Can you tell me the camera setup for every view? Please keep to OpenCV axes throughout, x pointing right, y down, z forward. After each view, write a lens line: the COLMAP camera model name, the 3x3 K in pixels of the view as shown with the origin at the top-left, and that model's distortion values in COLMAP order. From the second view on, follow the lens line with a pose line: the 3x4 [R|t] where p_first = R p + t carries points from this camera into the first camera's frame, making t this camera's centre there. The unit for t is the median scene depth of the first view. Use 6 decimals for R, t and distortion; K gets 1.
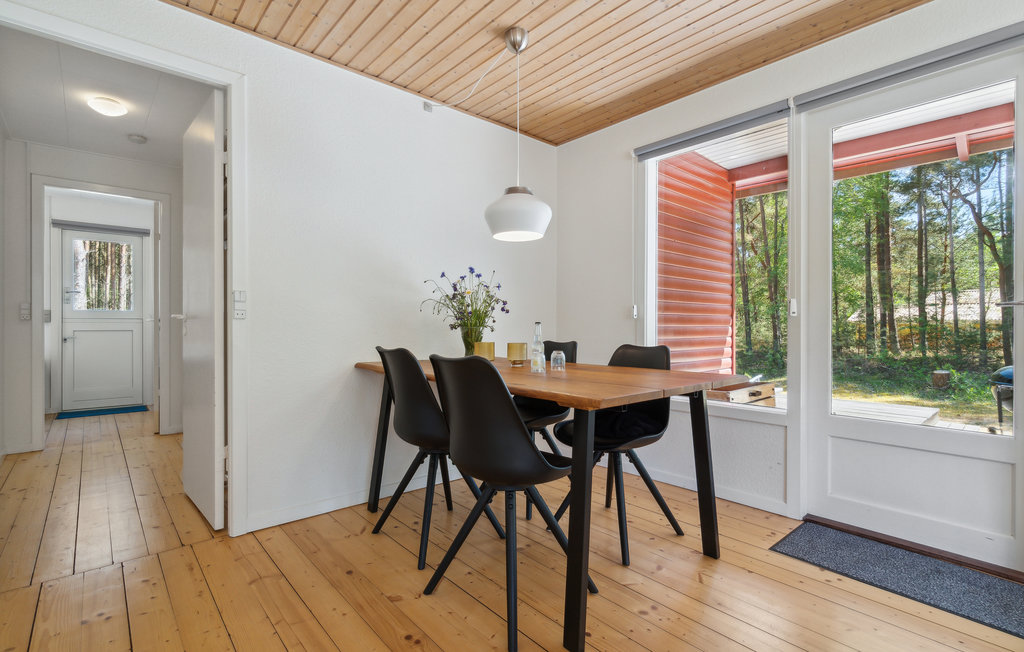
lens RADIAL K [[465.1, 0, 489.4], [0, 465.1, 326.5], [0, 0, 1]] dist [0.000701, -0.000213]
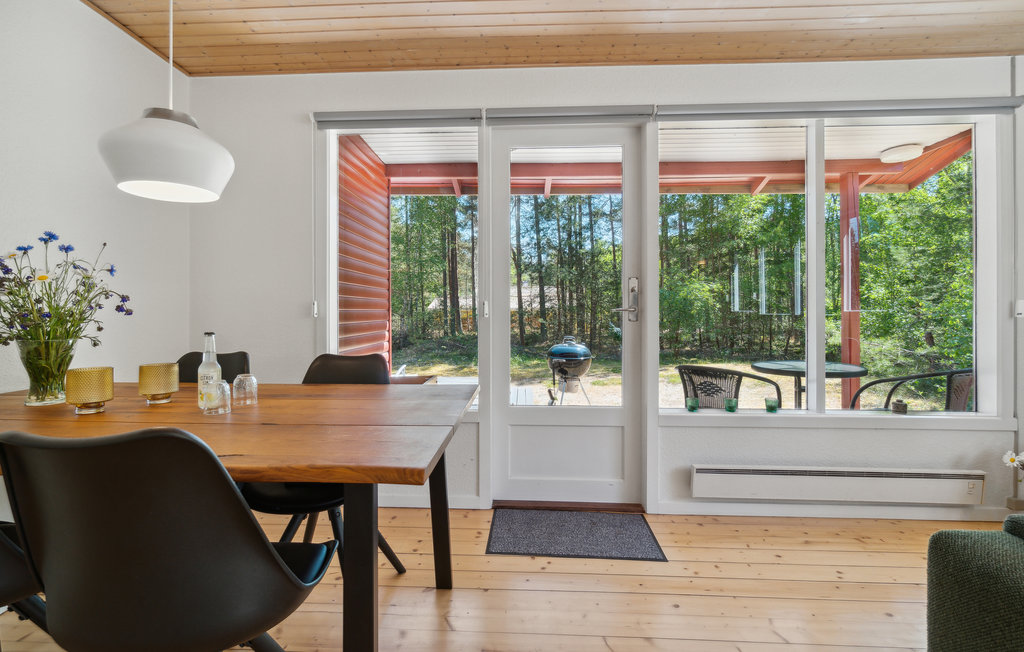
lens RADIAL K [[462.8, 0, 510.9], [0, 462.8, 313.1], [0, 0, 1]] dist [-0.010206, -0.000139]
pose [[0.672924, -0.004512, 0.739698, -0.075090], [0.004763, 0.999987, 0.001767, -0.031232], [-0.739697, 0.002334, 0.672936, 0.239775]]
